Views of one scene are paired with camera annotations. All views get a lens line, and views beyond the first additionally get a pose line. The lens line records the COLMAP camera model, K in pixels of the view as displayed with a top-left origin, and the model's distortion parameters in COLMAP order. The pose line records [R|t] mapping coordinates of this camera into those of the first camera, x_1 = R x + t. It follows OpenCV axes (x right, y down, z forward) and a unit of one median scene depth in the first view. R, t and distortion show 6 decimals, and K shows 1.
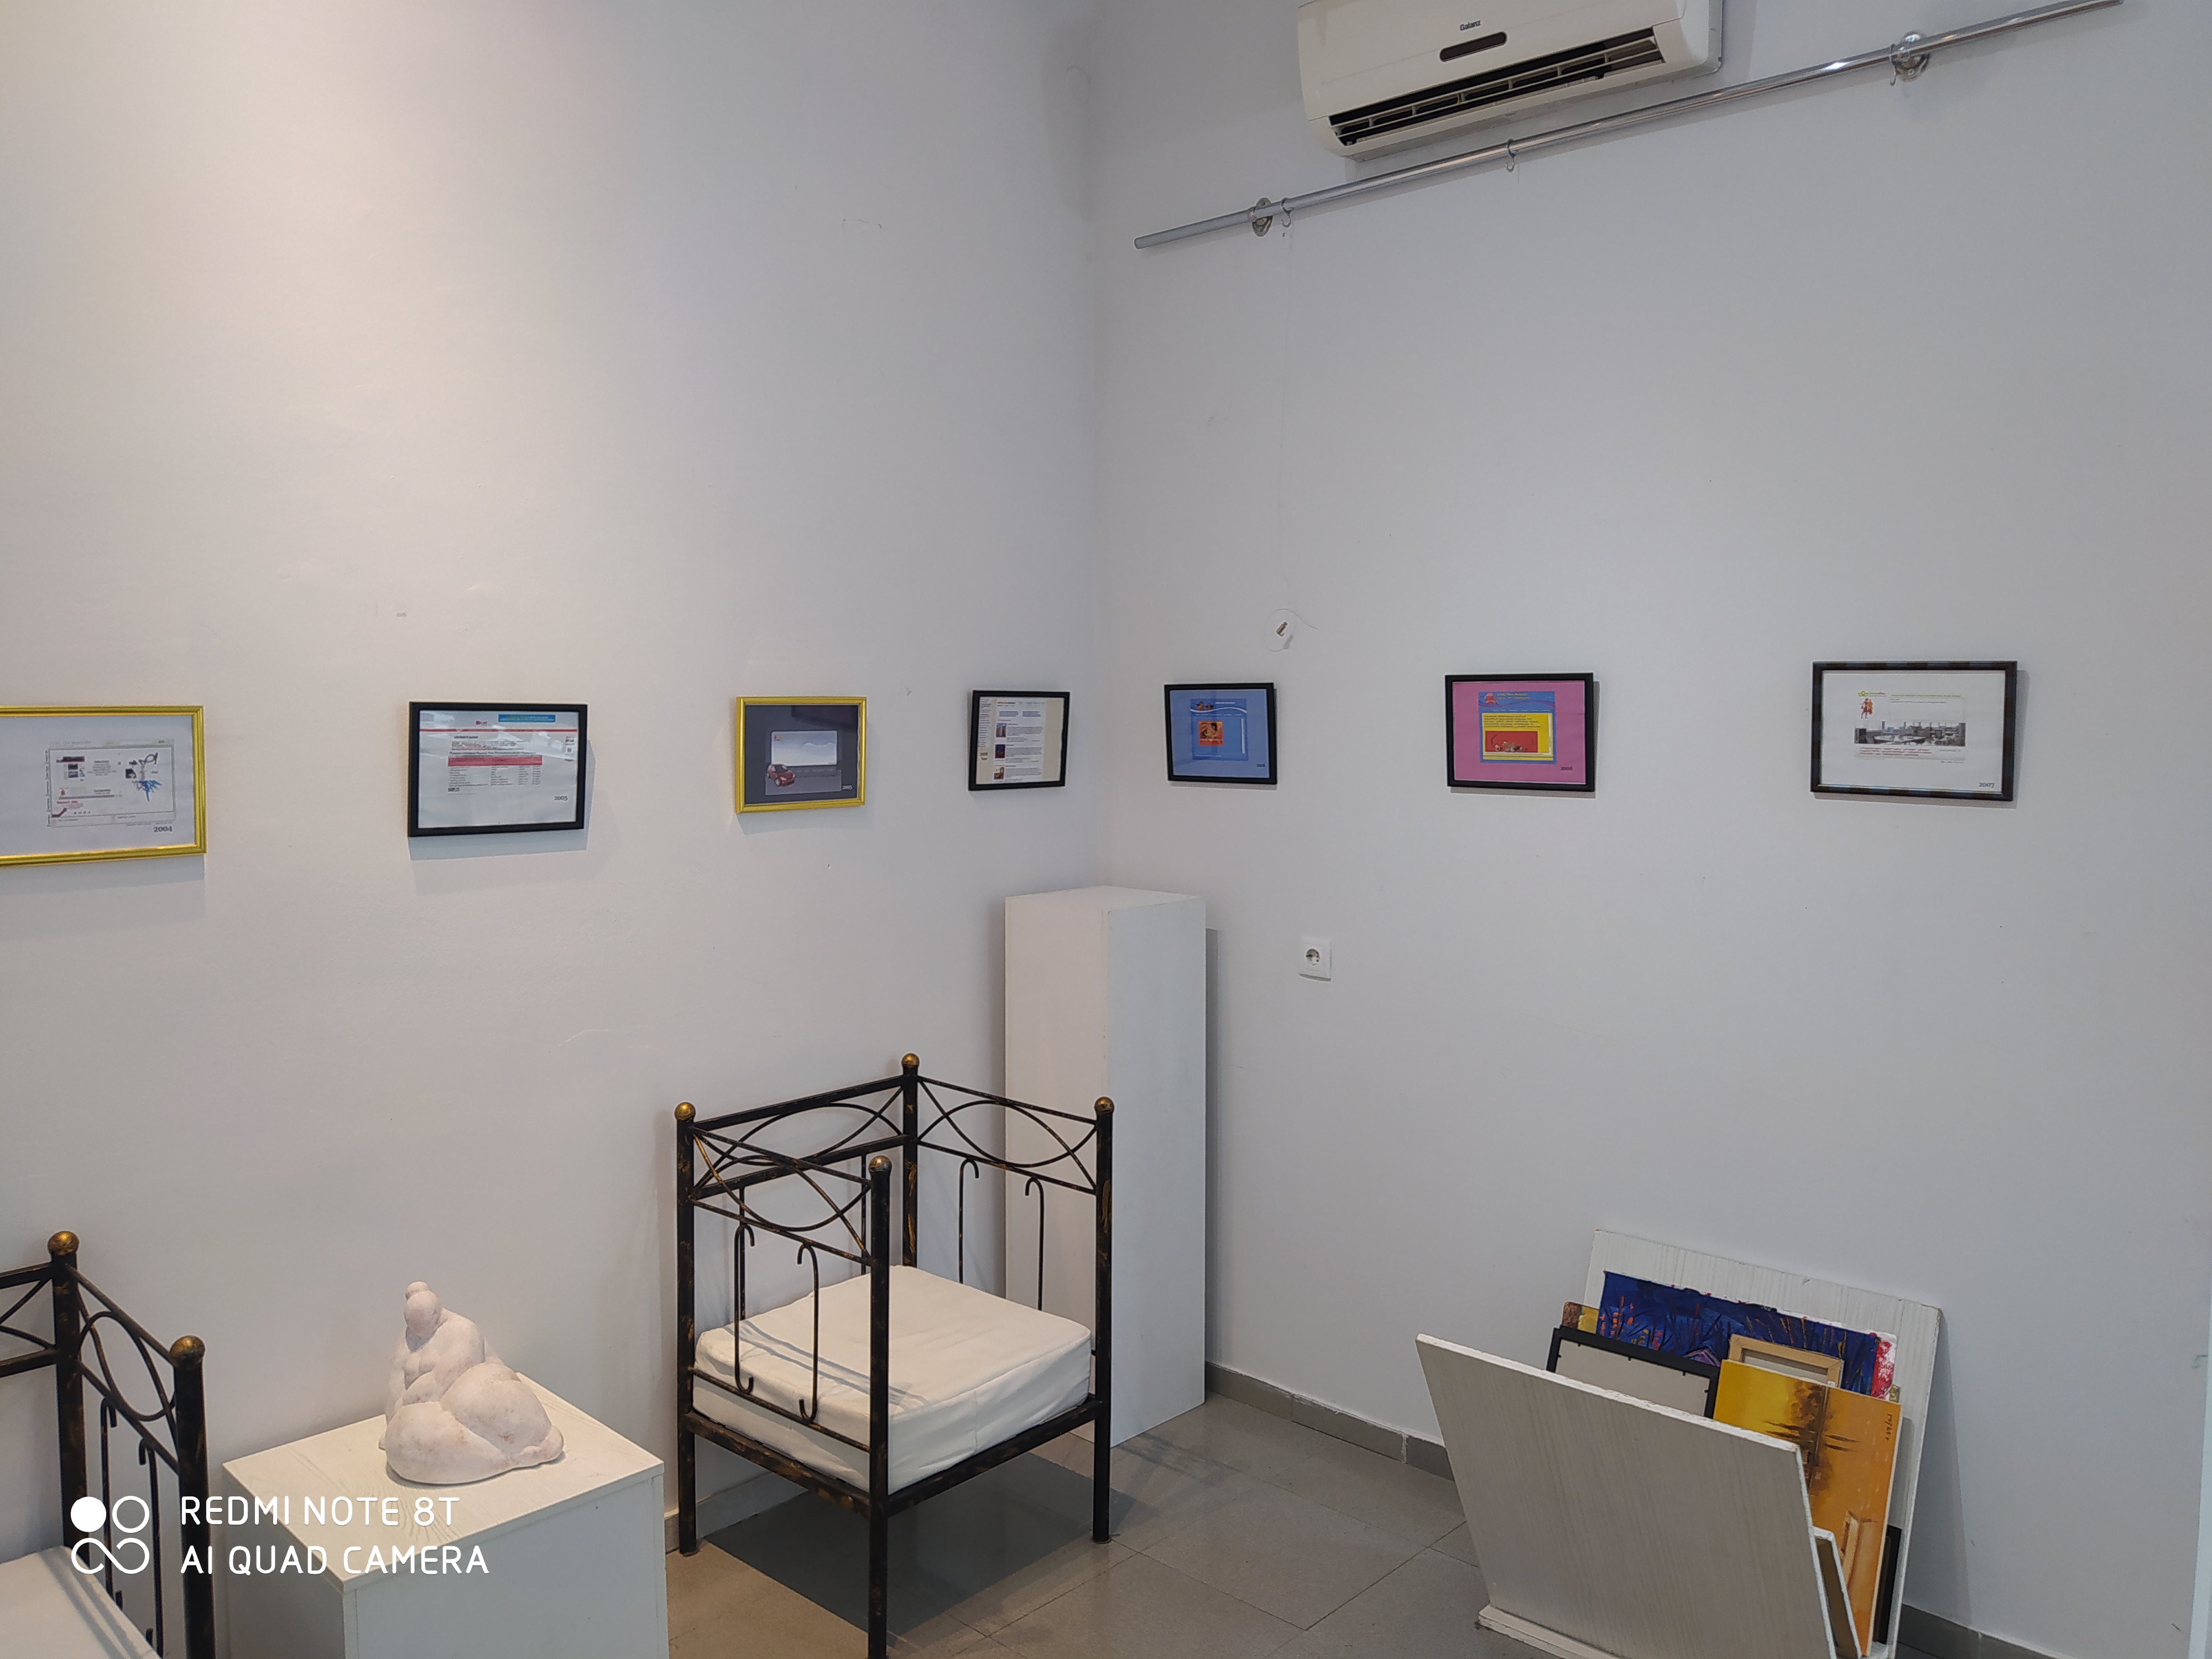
lens RADIAL K [[1657.0, 0, 1100.6], [0, 1657.0, 814.3], [0, 0, 1]] dist [0.082601, -0.113608]
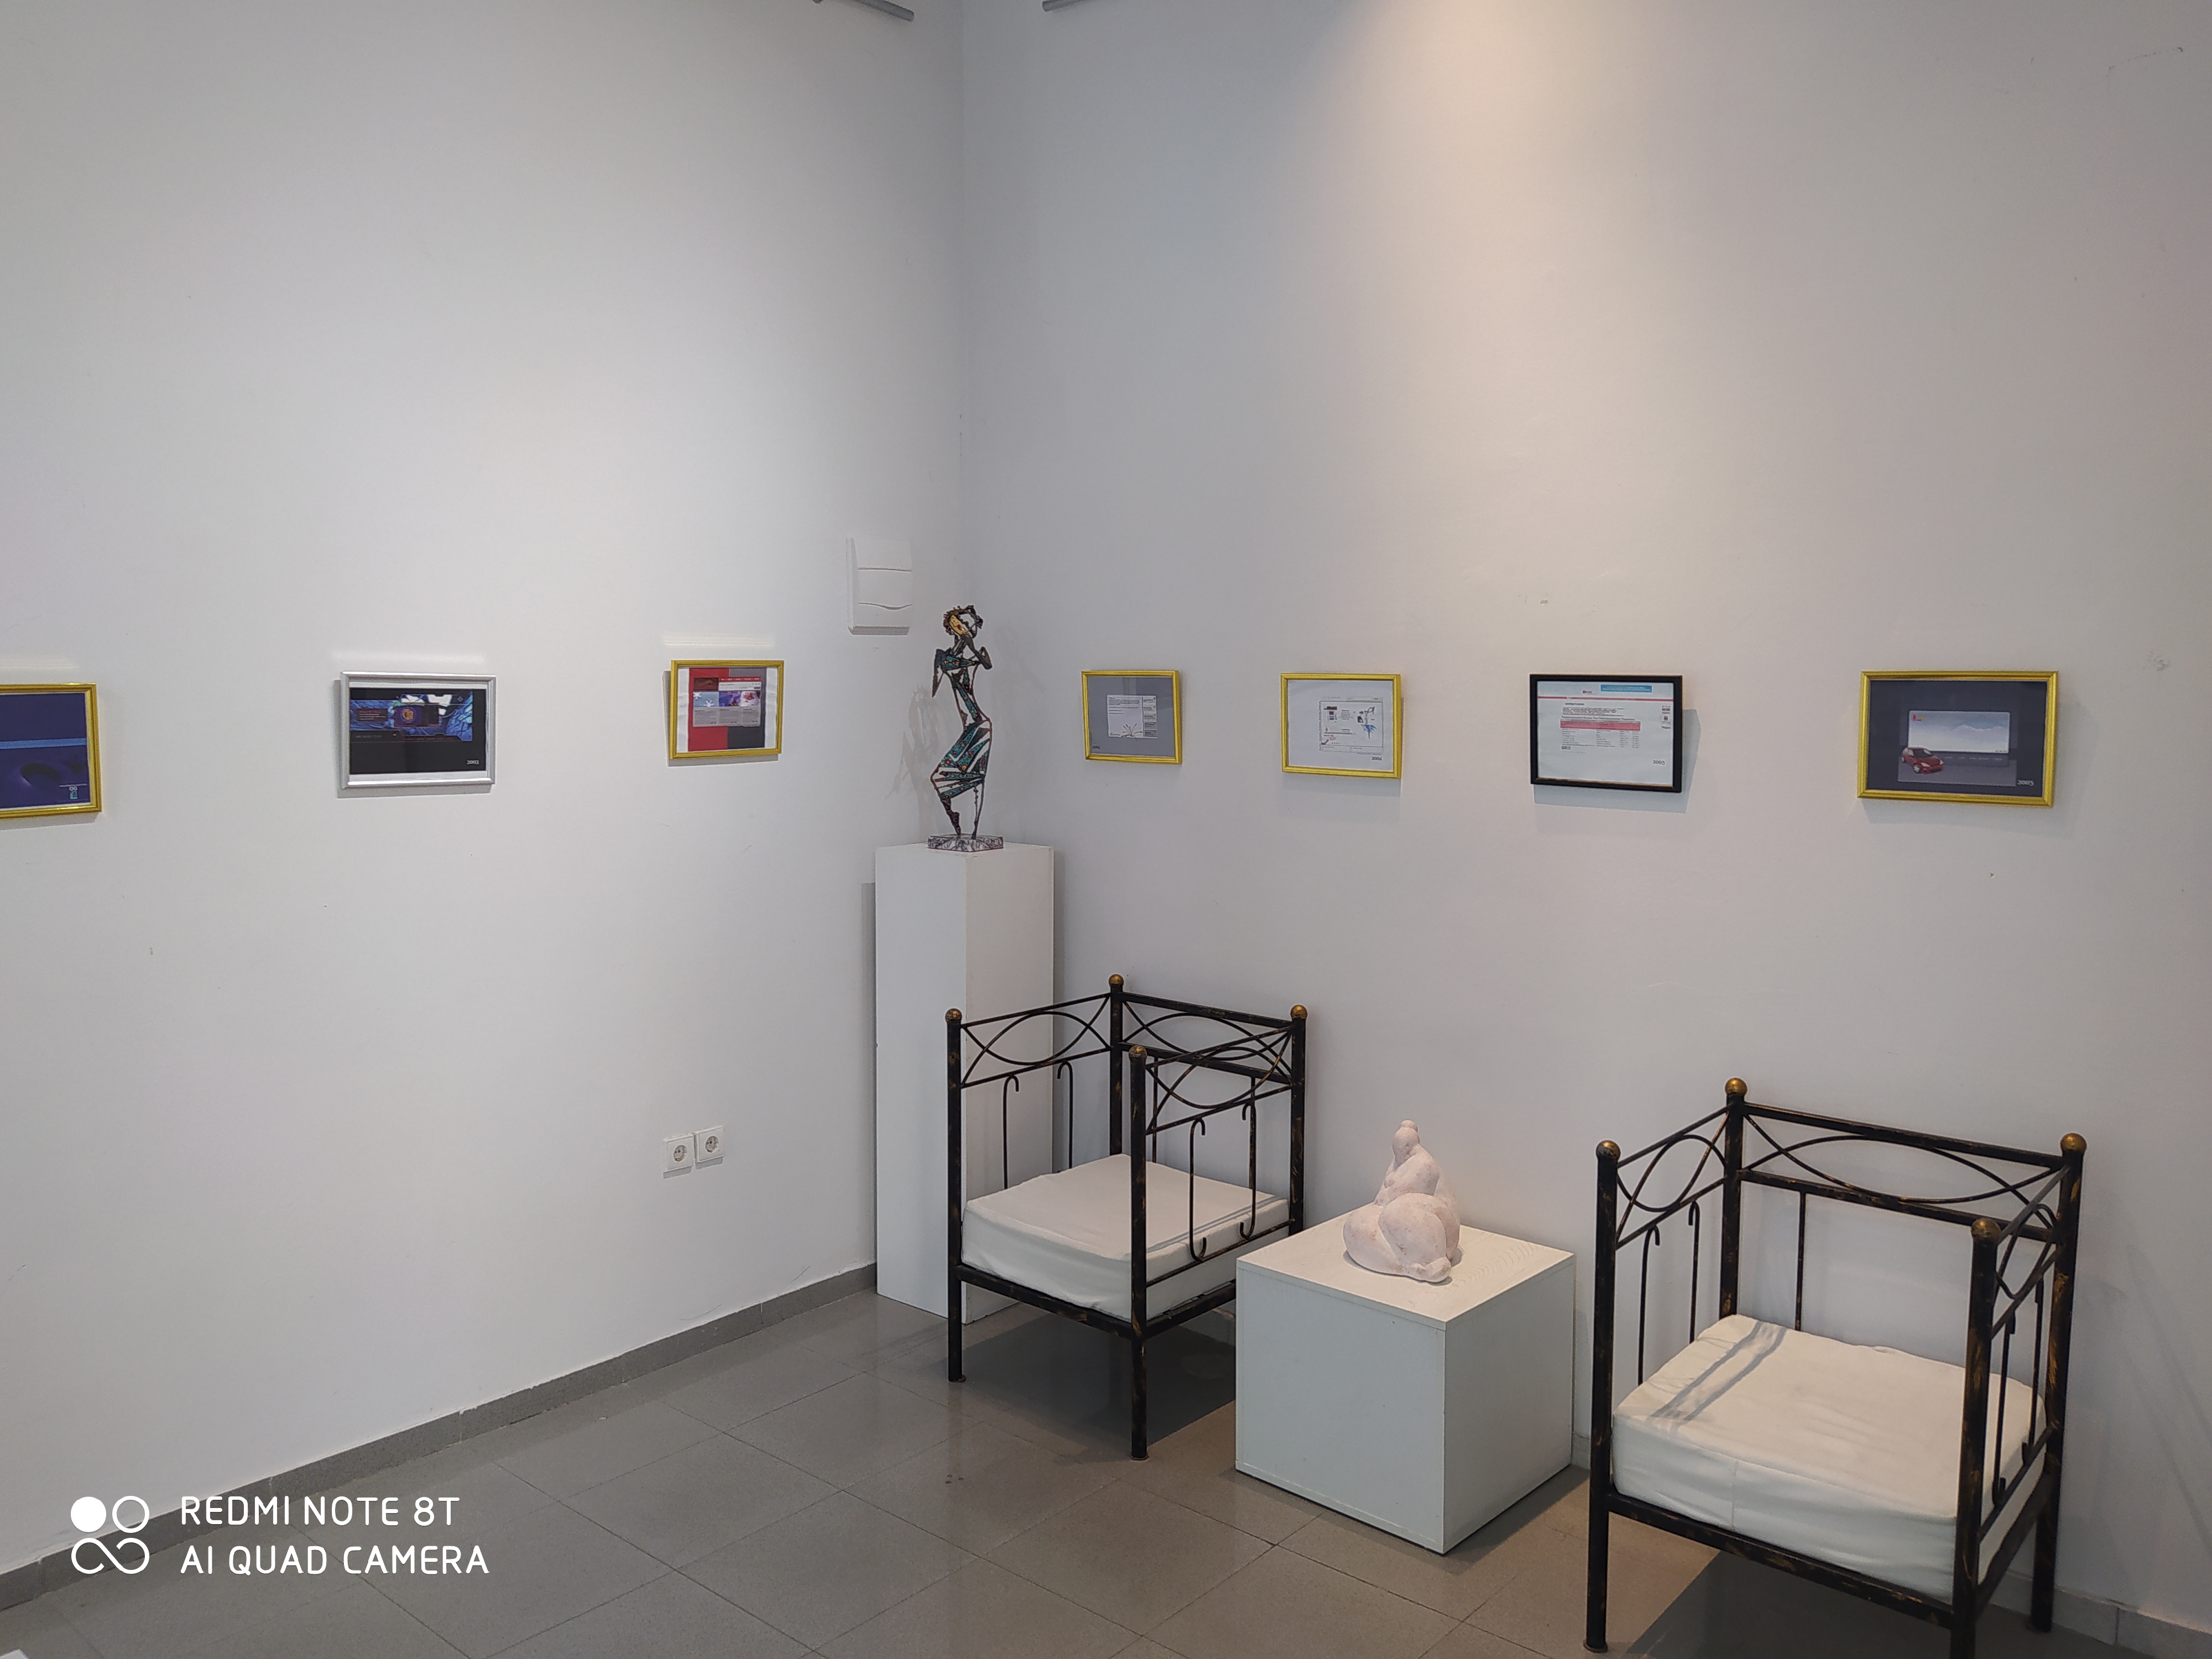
lens RADIAL K [[1657.0, 0, 1100.6], [0, 1657.0, 814.3], [0, 0, 1]] dist [0.082601, -0.113608]
pose [[0.042640, 0.100005, -0.994073, 0.766346], [-0.069775, 0.992846, 0.096889, -0.058150], [0.996651, 0.065230, 0.049313, 0.603967]]
